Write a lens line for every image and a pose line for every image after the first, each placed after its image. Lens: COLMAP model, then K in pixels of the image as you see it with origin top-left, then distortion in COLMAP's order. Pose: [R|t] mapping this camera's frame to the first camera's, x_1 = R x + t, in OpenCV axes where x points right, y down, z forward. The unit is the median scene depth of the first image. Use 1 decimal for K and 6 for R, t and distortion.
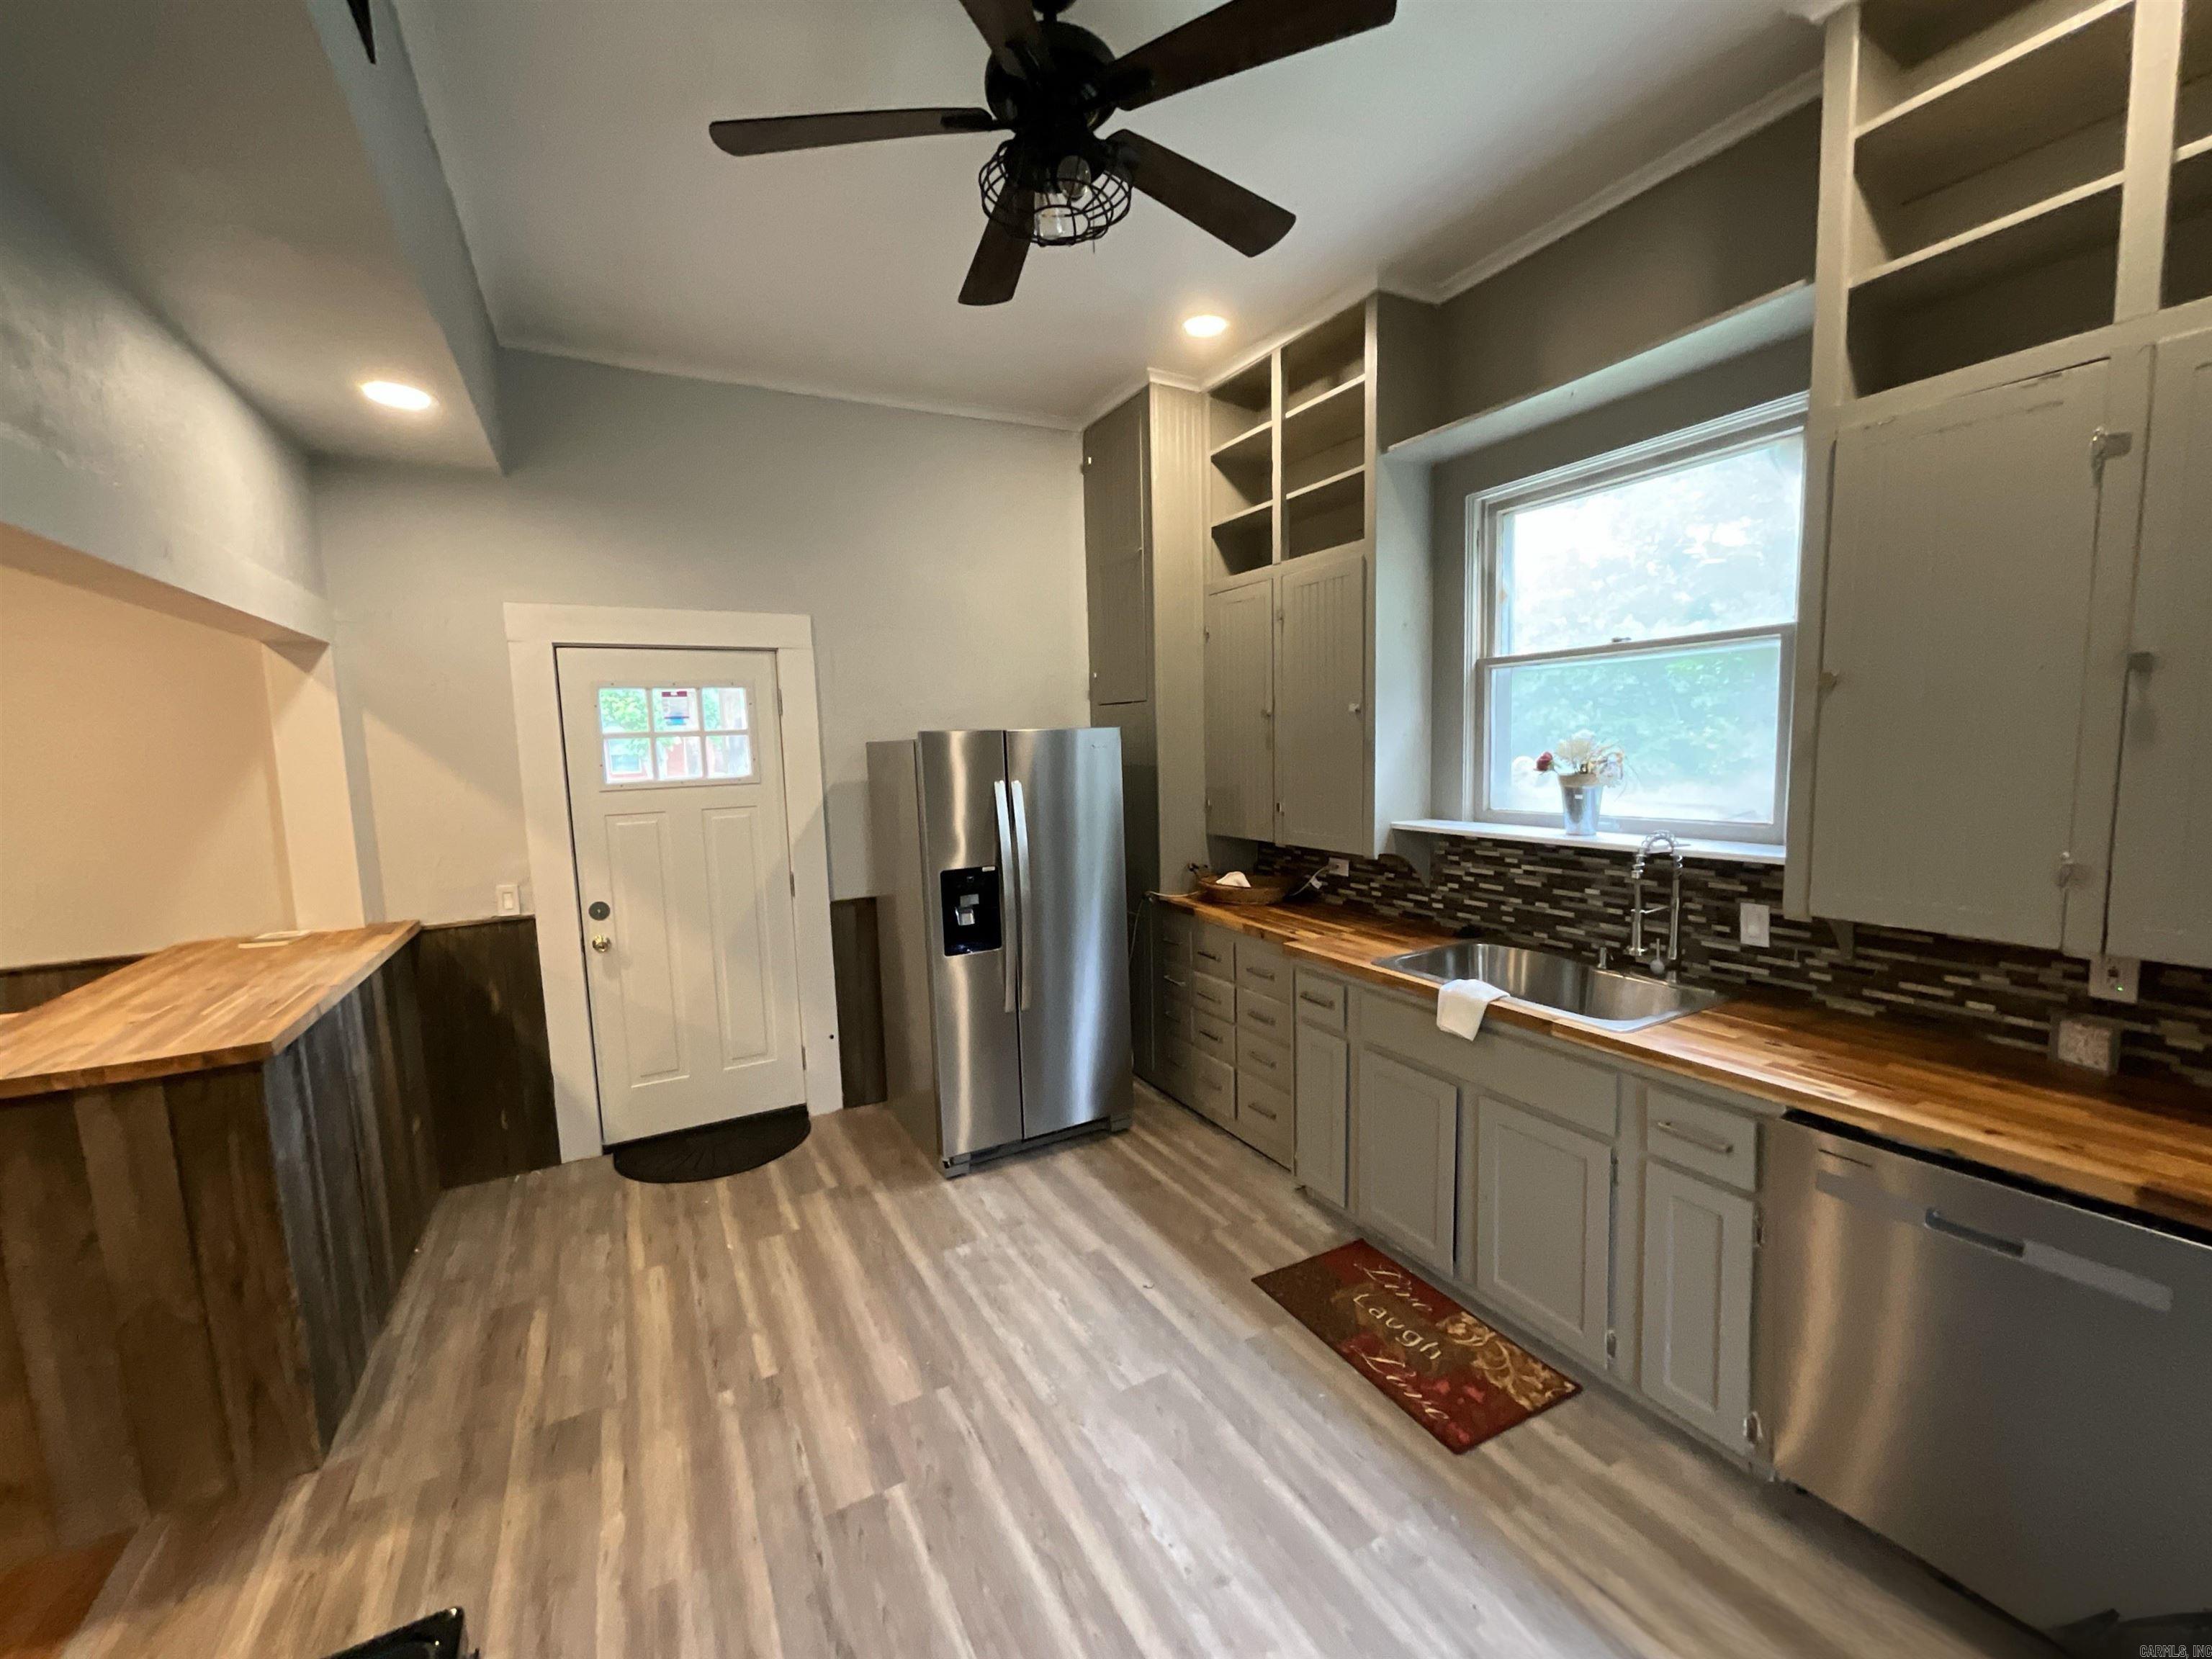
lens RADIAL K [[899.3, 0, 1109.7], [0, 899.3, 838.0], [0, 0, 1]] dist [-0.002330, 0.000595]
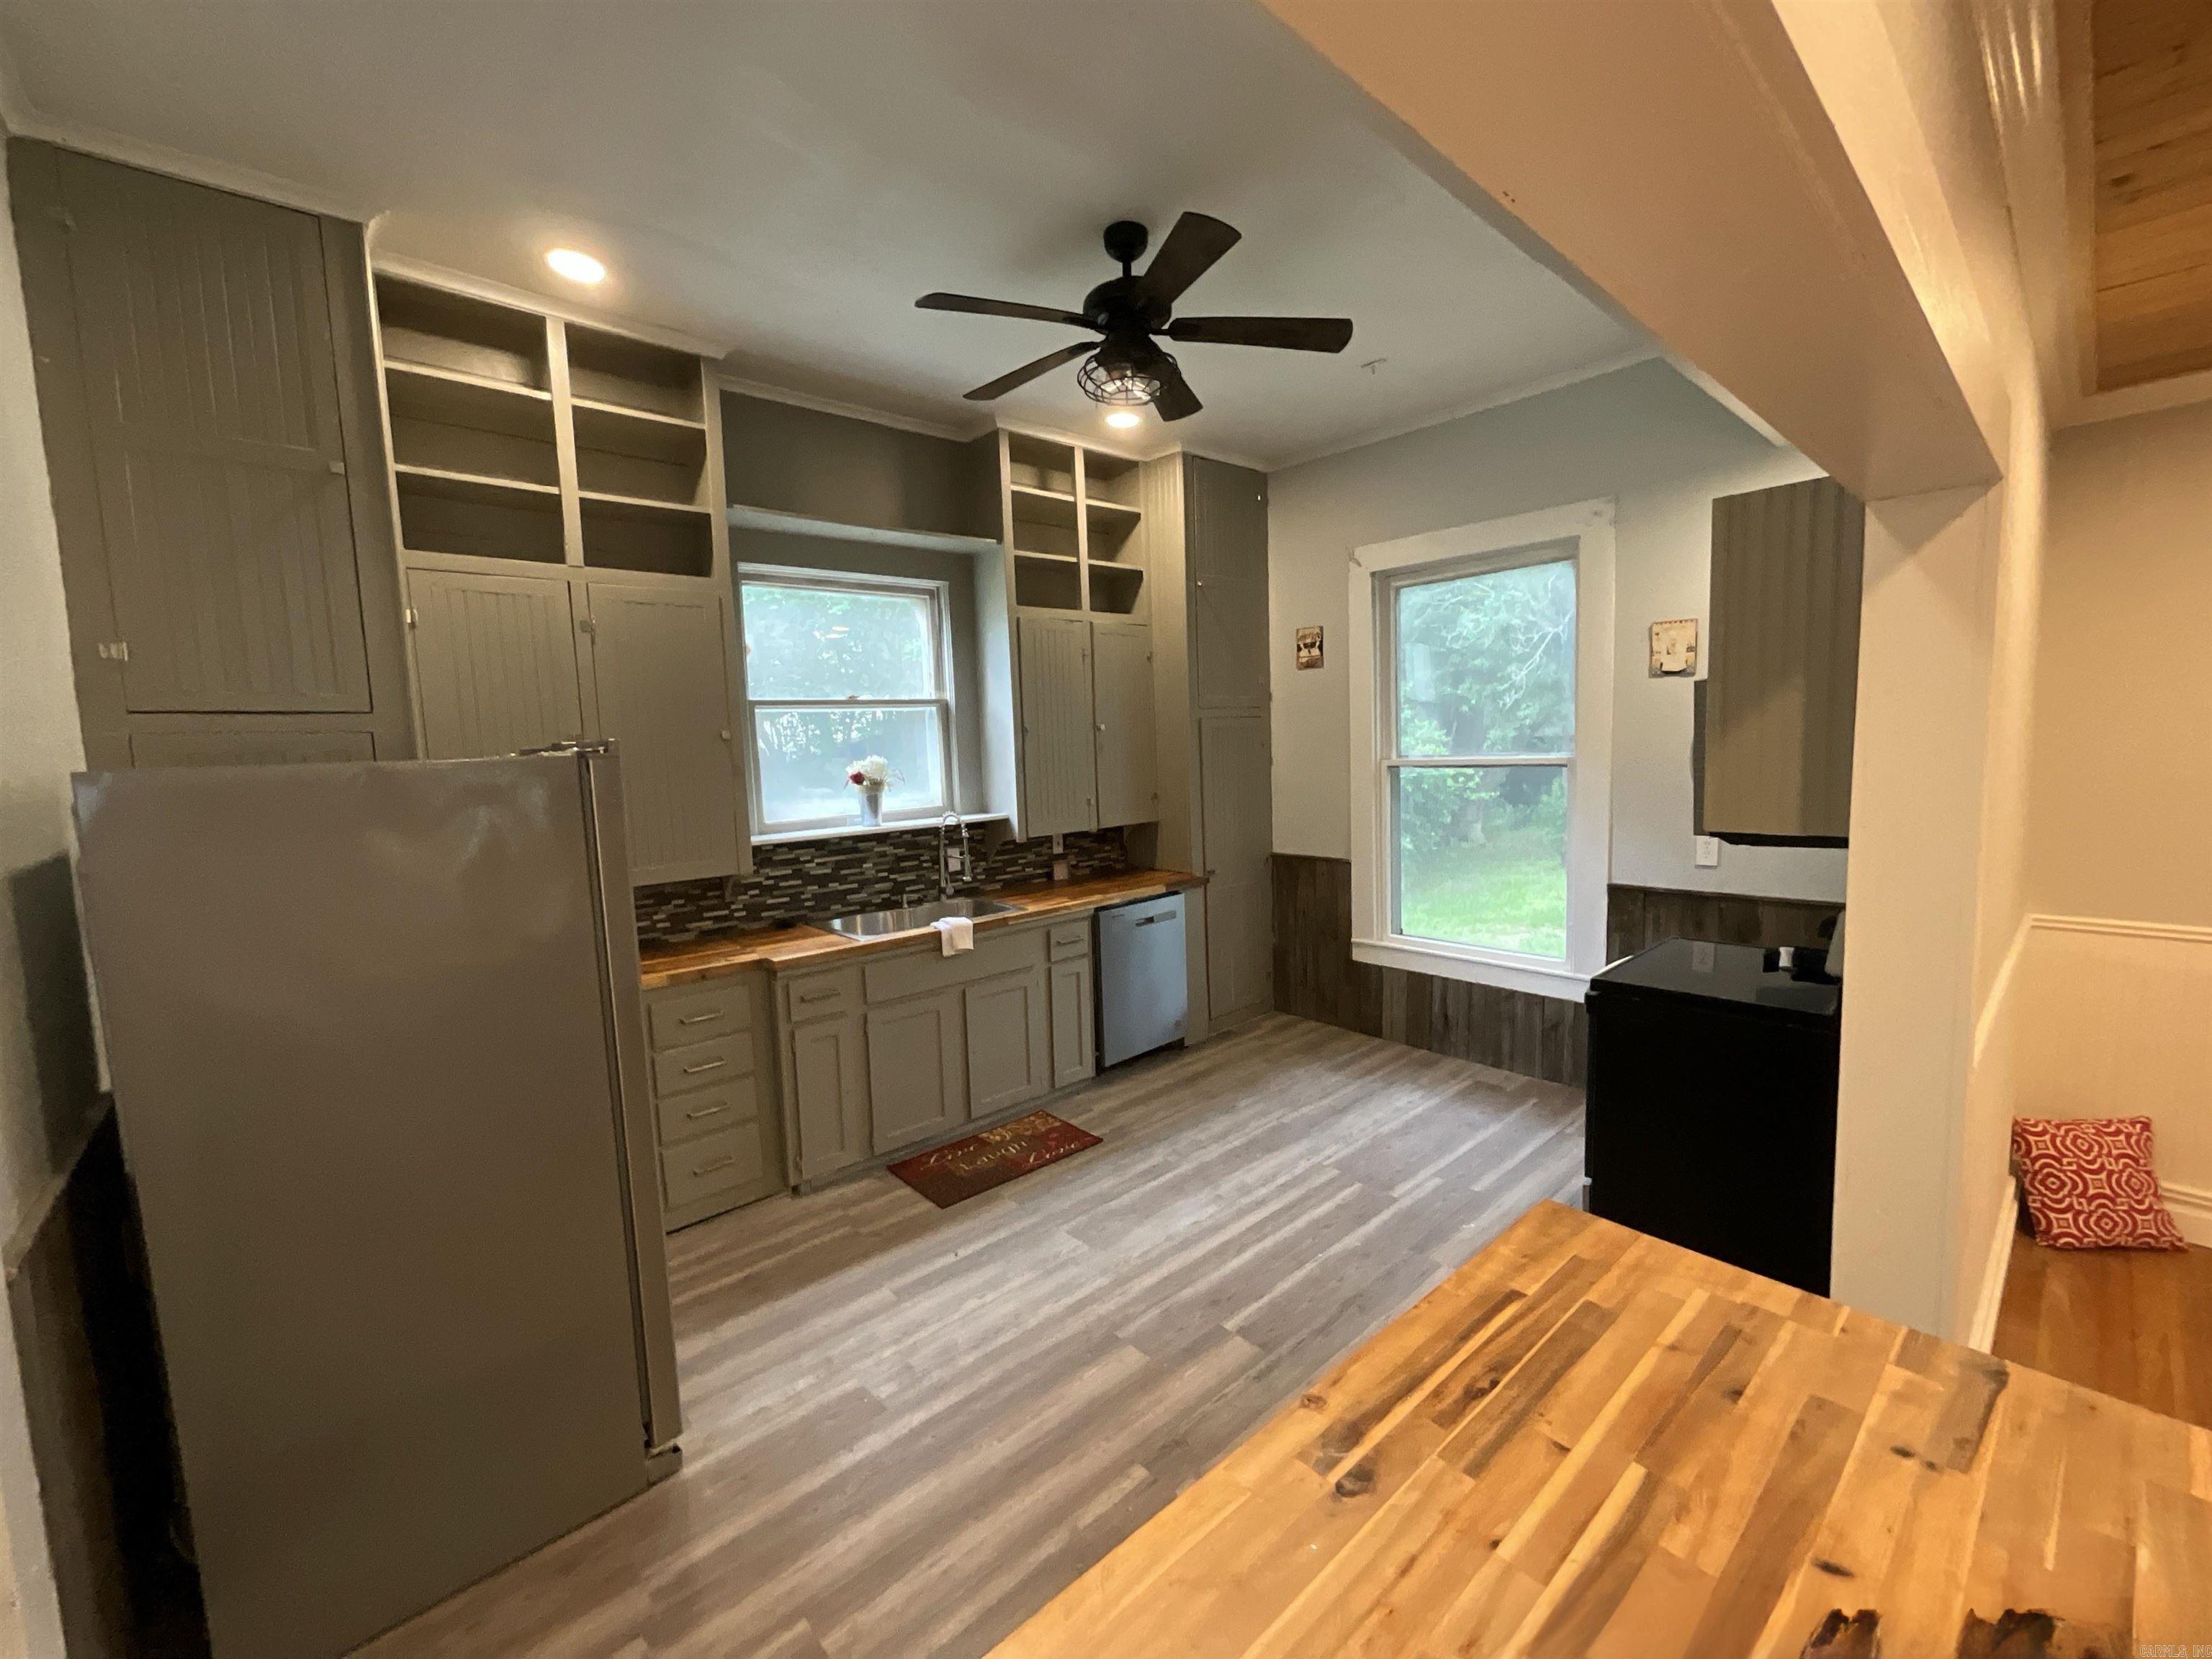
lens RADIAL K [[899.3, 0, 1097.2], [0, 899.3, 837.3], [0, 0, 1]] dist [-0.002330, 0.000595]
pose [[-0.222852, -0.062463, 0.972849, -1.032235], [0.153521, 0.983244, 0.098298, -0.076748], [-0.962688, 0.171258, -0.209529, 0.988464]]
